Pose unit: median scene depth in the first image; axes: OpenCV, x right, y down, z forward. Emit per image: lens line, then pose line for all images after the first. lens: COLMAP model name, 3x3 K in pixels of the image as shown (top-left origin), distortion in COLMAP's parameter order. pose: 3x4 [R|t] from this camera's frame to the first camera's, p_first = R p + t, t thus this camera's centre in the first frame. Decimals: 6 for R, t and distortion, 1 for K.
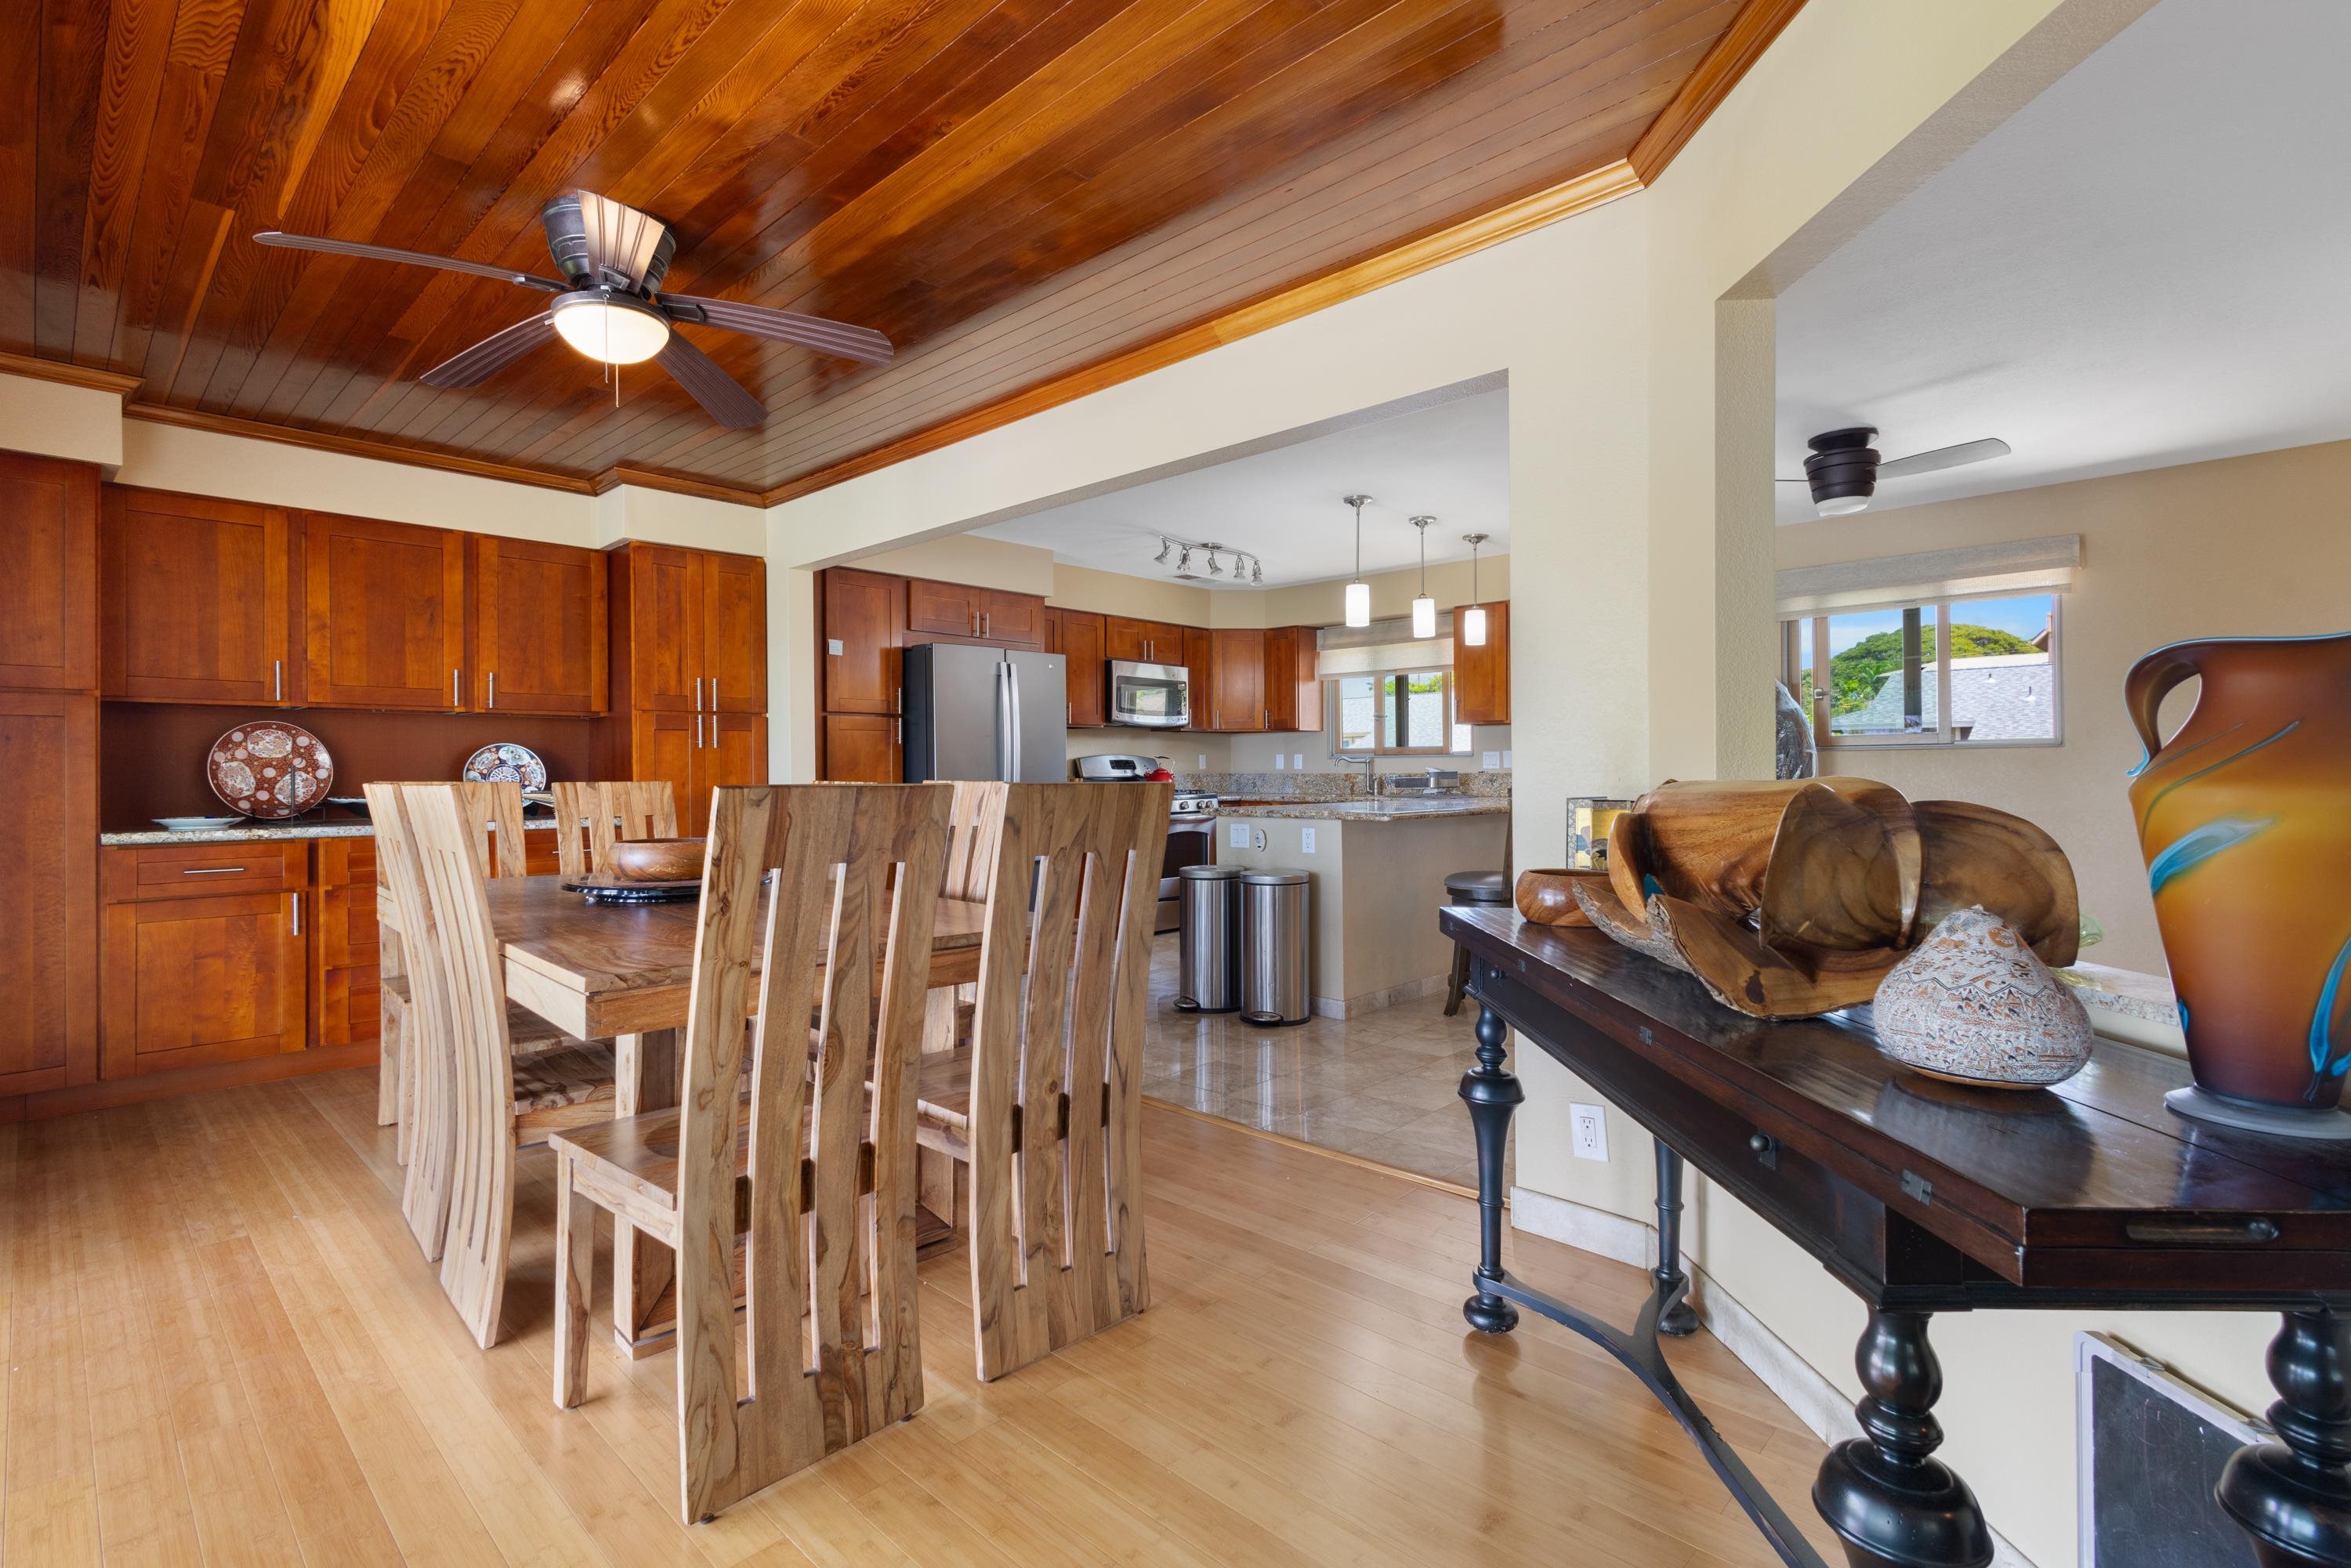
lens RADIAL K [[1077.4, 0, 1178.0], [0, 1077.4, 771.6], [0, 0, 1]] dist [-0.002057, -0.000181]
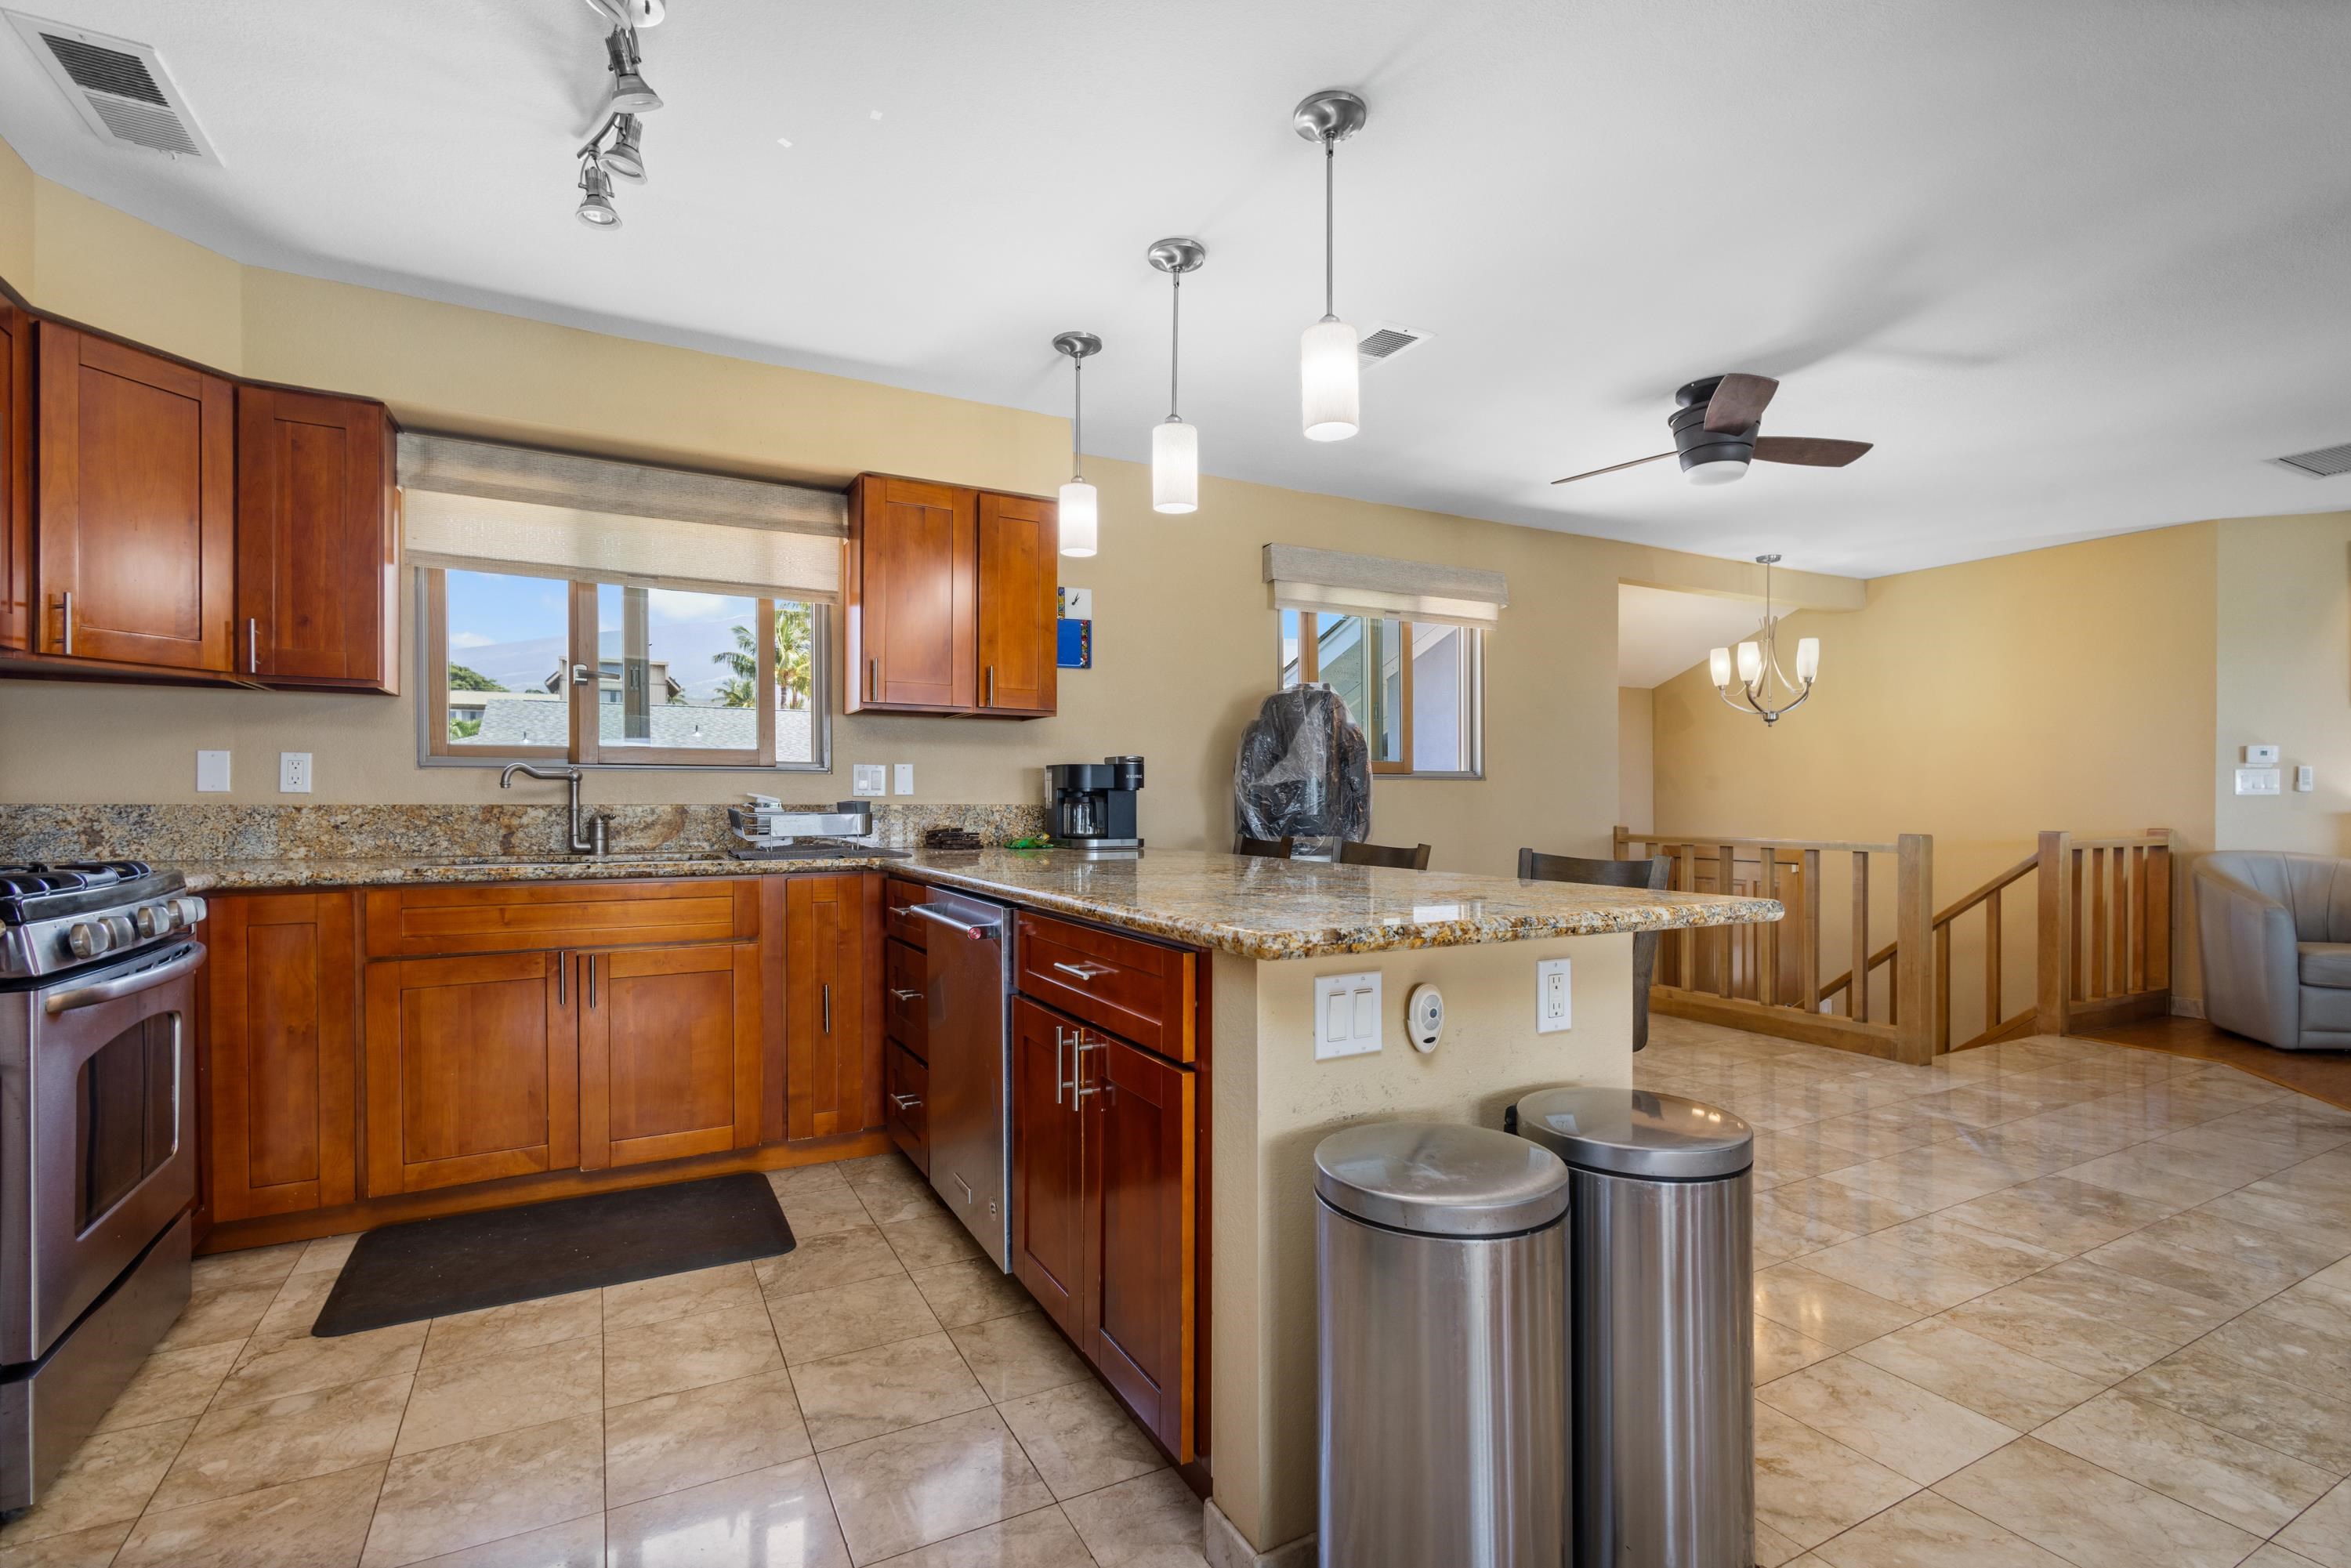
lens RADIAL K [[1077.4, 0, 1182.7], [0, 1077.4, 791.8], [0, 0, 1]] dist [-0.002057, -0.000181]
pose [[0.306663, 0.012714, 0.951733, -0.160611], [-0.002239, 0.999918, -0.012636, 0.001478], [-0.951816, 0.001744, 0.306666, 0.657550]]
